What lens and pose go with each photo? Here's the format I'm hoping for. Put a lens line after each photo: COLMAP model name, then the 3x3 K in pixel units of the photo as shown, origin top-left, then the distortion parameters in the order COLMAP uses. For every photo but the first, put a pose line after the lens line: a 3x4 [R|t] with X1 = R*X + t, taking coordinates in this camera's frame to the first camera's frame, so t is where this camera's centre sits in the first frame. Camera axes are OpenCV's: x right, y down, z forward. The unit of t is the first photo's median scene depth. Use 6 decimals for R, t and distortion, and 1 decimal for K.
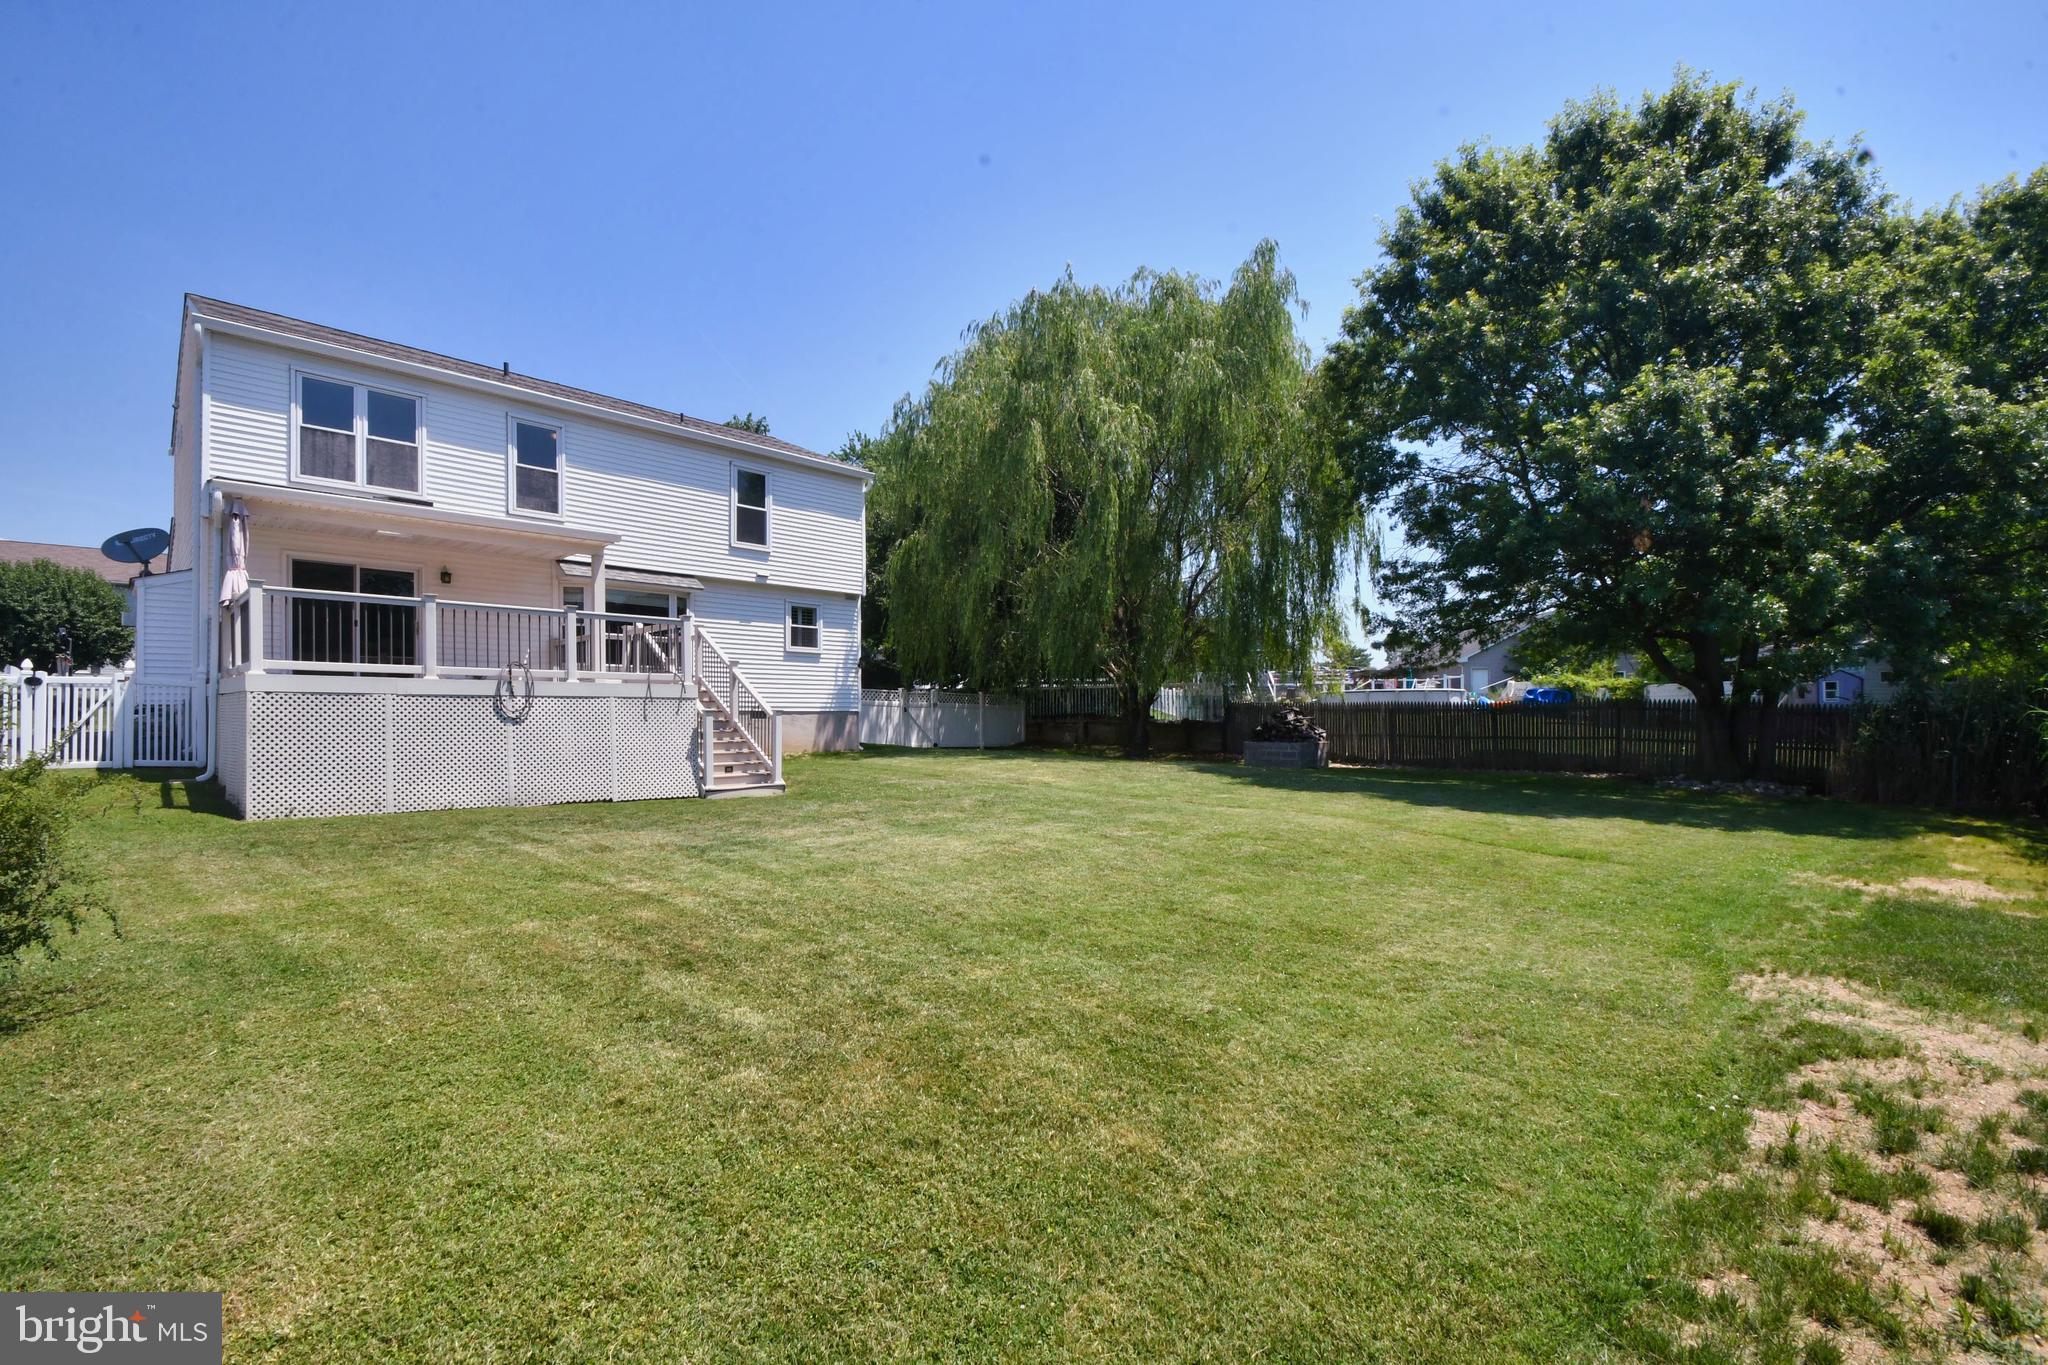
lens RADIAL K [[903.9, 0, 997.4], [0, 903.9, 716.5], [0, 0, 1]] dist [0.009525, -0.011003]
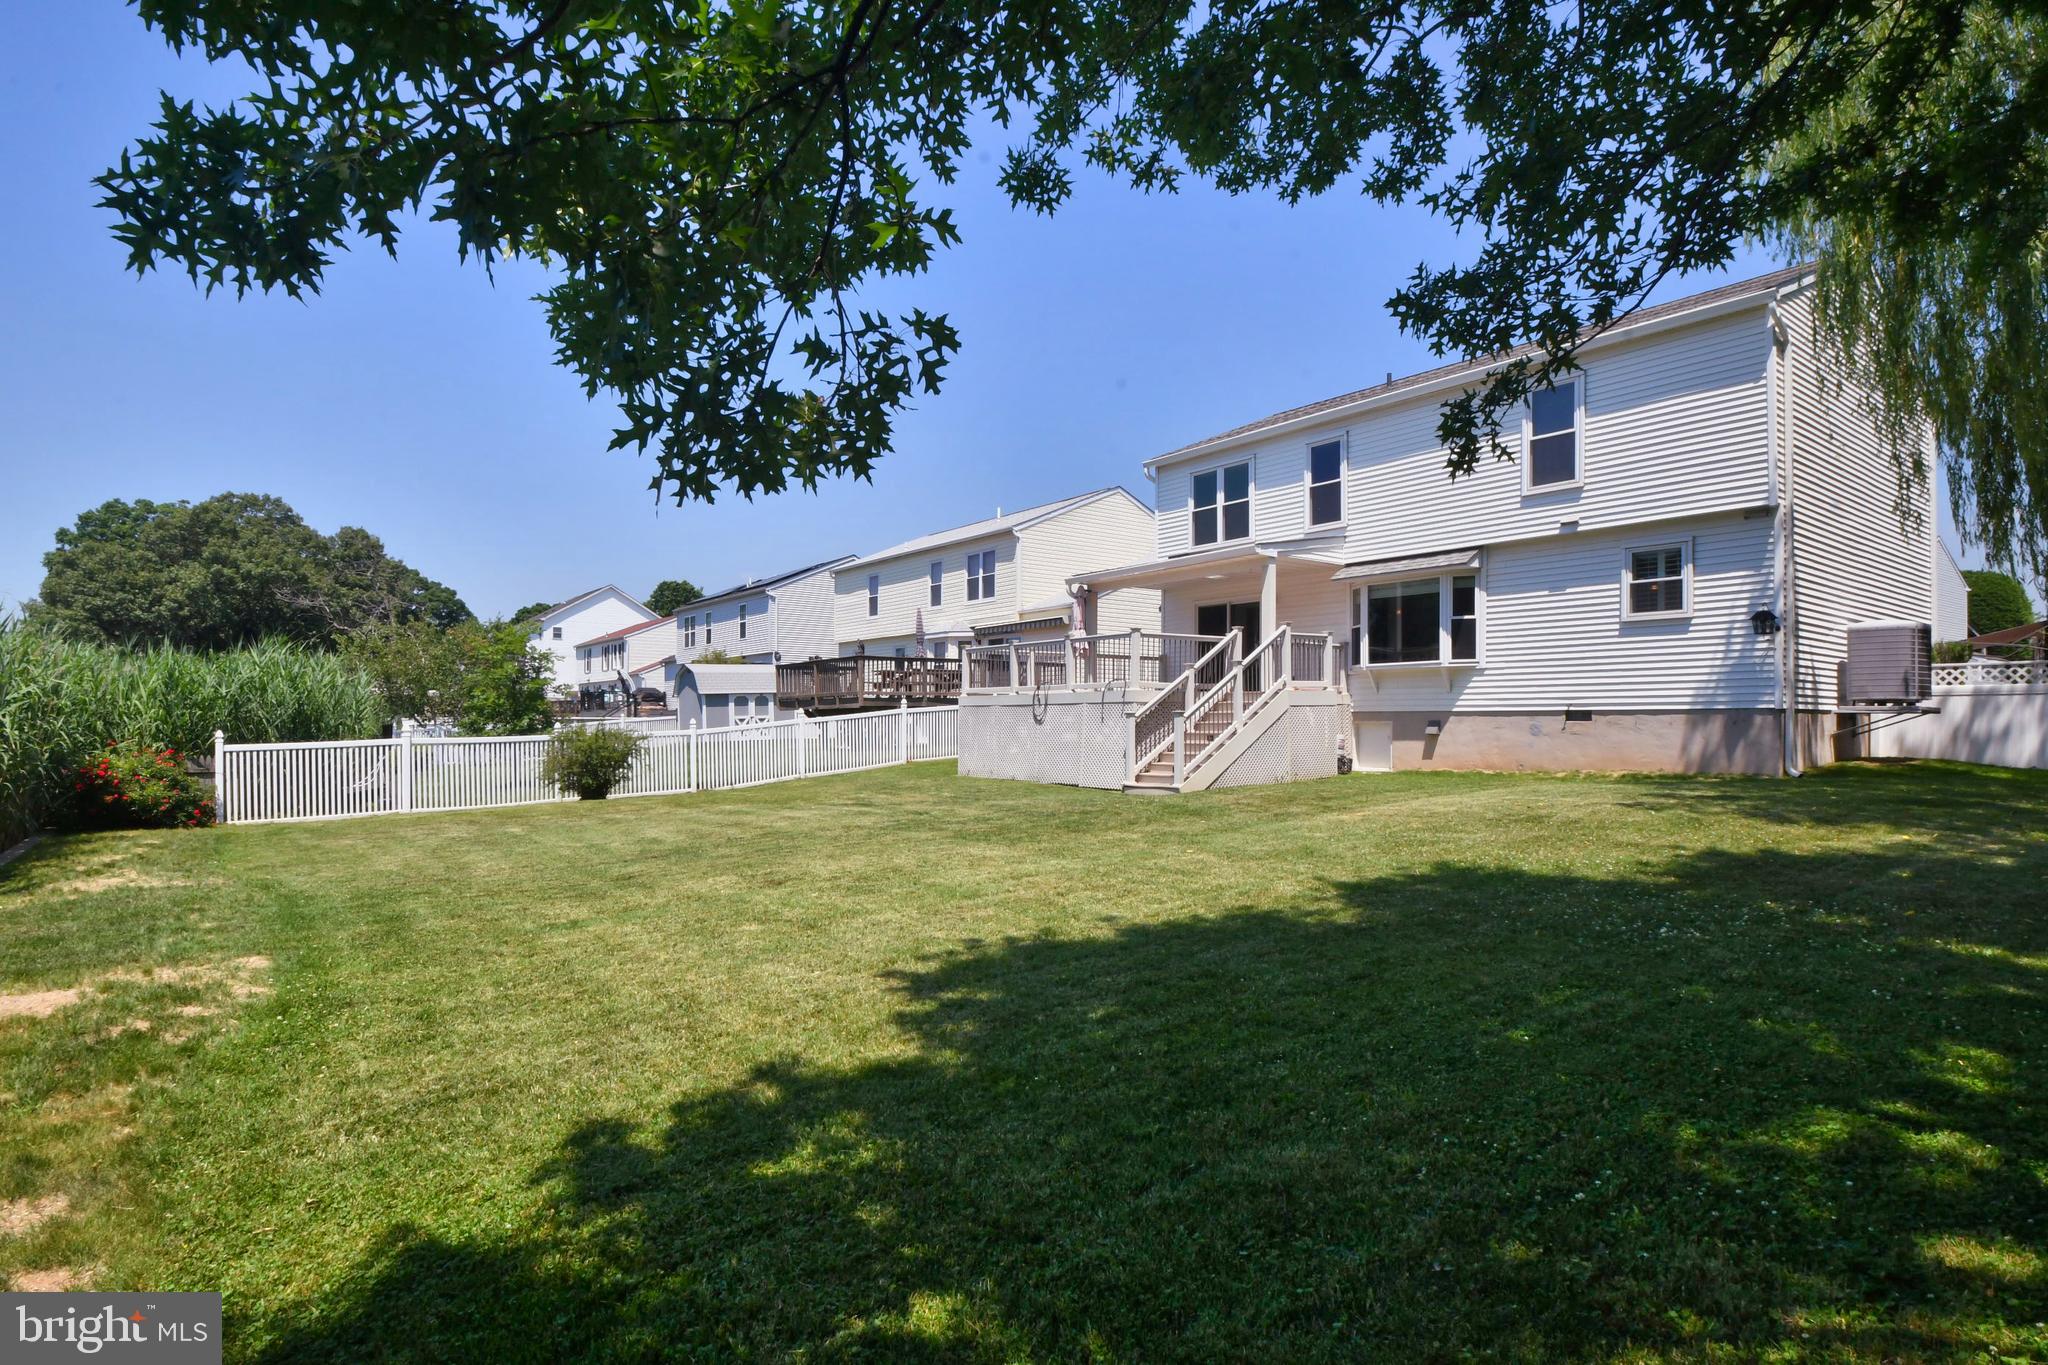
lens RADIAL K [[1068.3, 0, 980.9], [0, 1068.3, 720.2], [0, 0, 1]] dist [-0.015582, -0.000355]
pose [[-0.167277, 0.002436, -0.985907, 0.721262], [0.003771, 0.999991, 0.001831, -0.001703], [0.985903, -0.003412, -0.167285, 0.746437]]
